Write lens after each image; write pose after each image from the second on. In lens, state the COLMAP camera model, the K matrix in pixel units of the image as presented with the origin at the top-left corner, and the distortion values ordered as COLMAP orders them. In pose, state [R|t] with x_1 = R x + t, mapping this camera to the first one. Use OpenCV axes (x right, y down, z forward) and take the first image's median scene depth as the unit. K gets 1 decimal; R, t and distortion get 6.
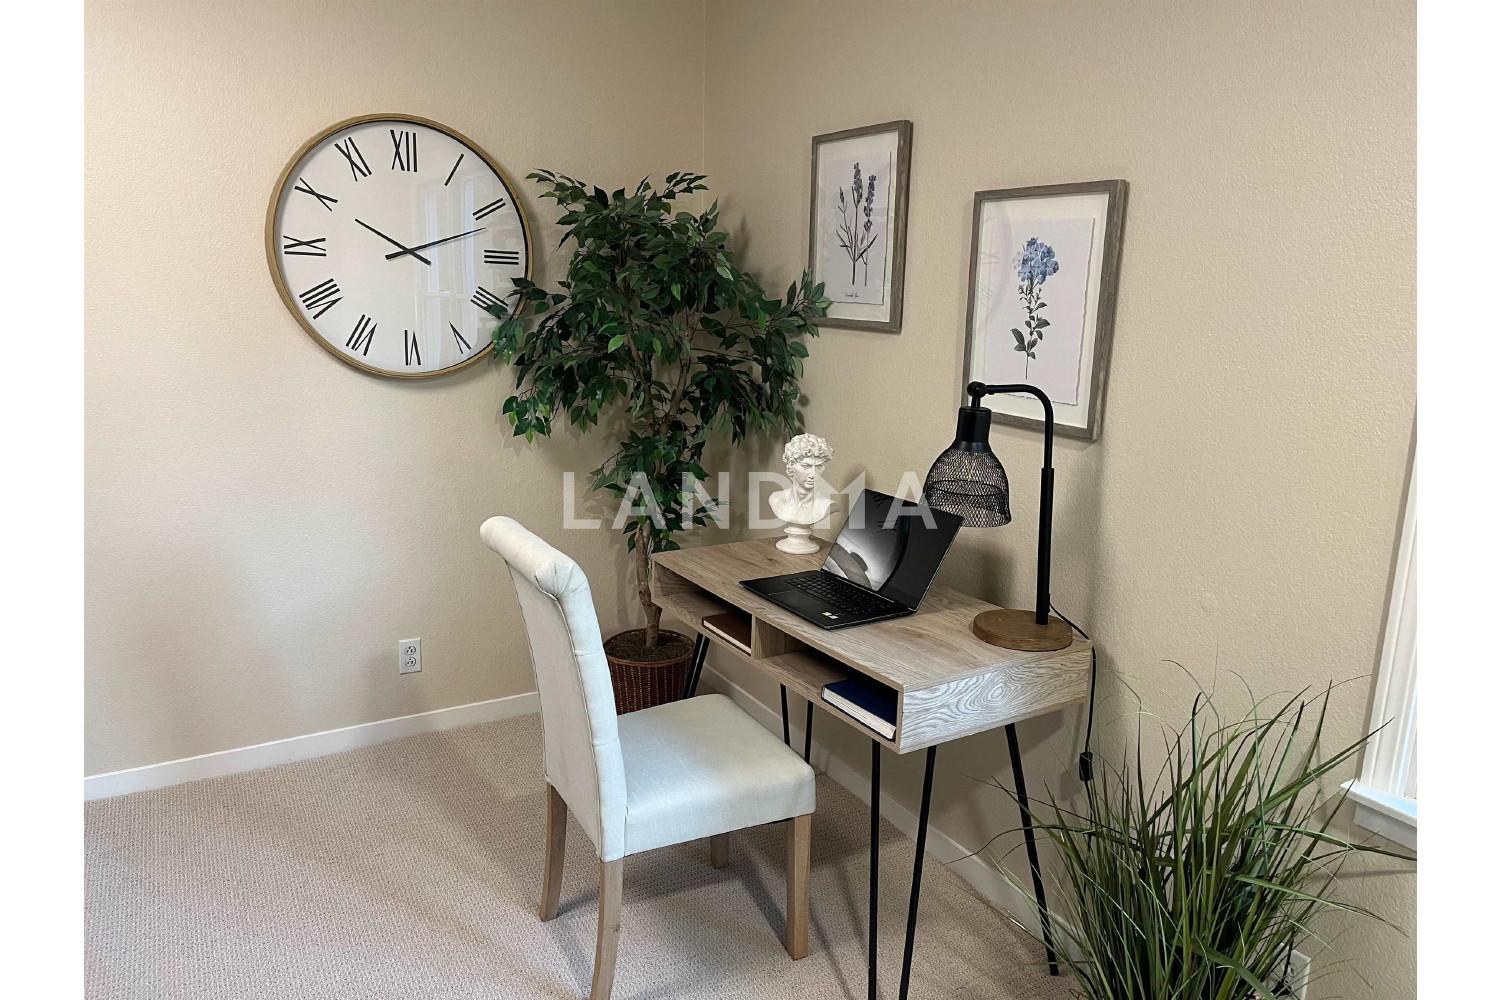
lens RADIAL K [[1003.5, 0, 741.6], [0, 1003.5, 509.3], [0, 0, 1]] dist [0.046413, -0.059445]
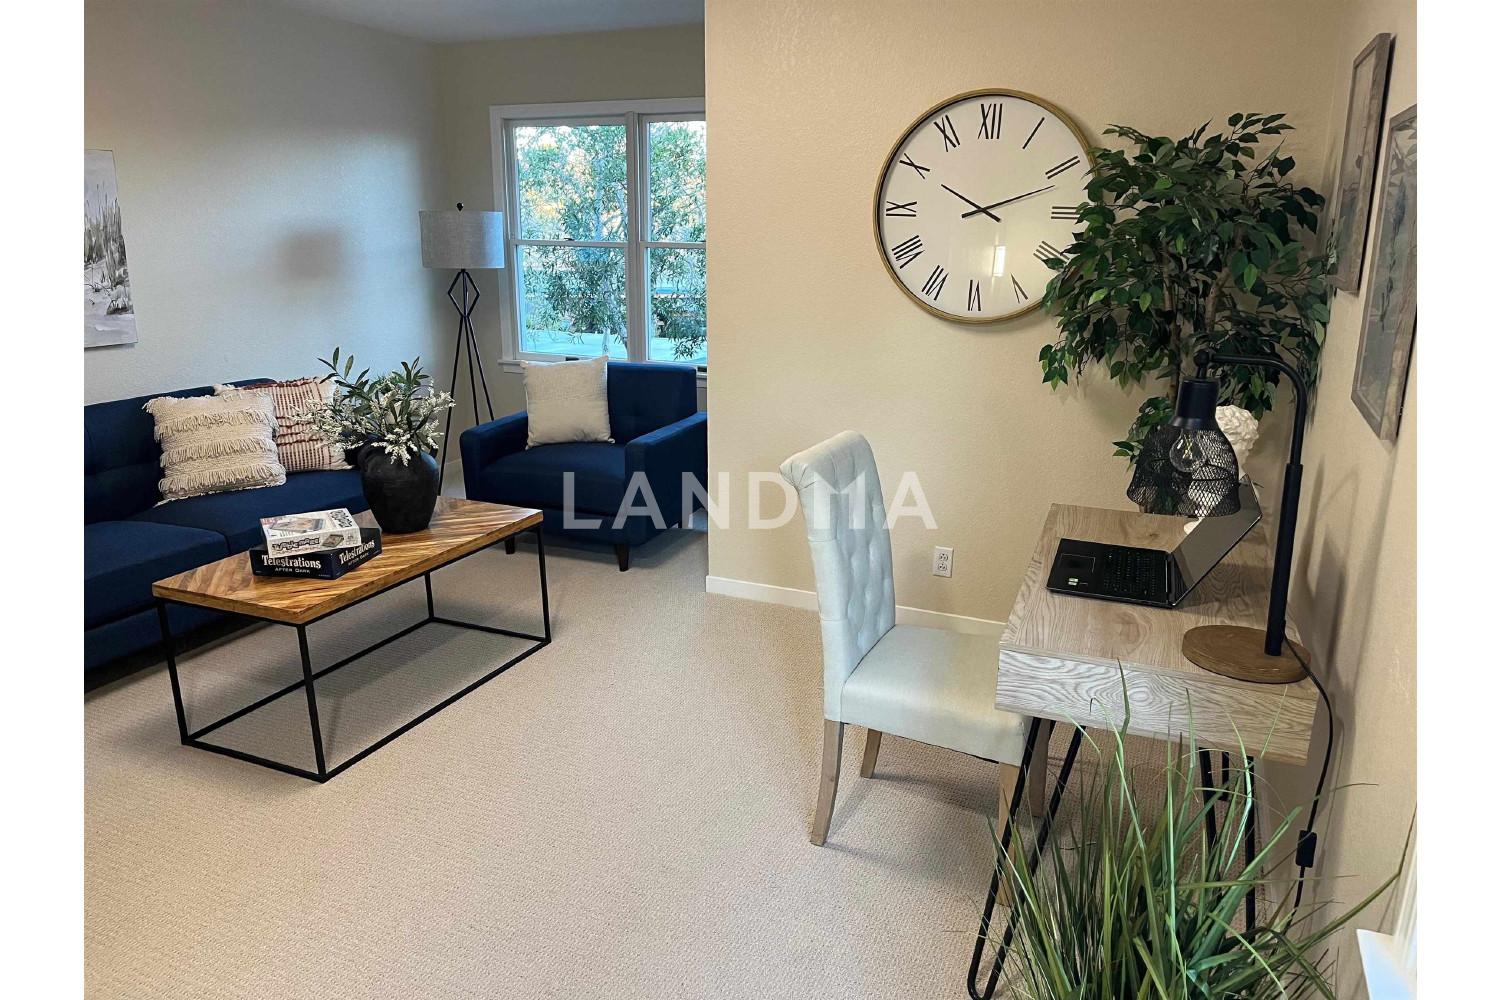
lens RADIAL K [[1003.5, 0, 747.1], [0, 1003.5, 499.2], [0, 0, 1]] dist [0.046413, -0.059445]
pose [[0.593772, 0.197293, -0.780071, 0.475794], [-0.176265, 0.977819, 0.113138, -0.018569], [0.785089, 0.070321, 0.615378, 0.114897]]
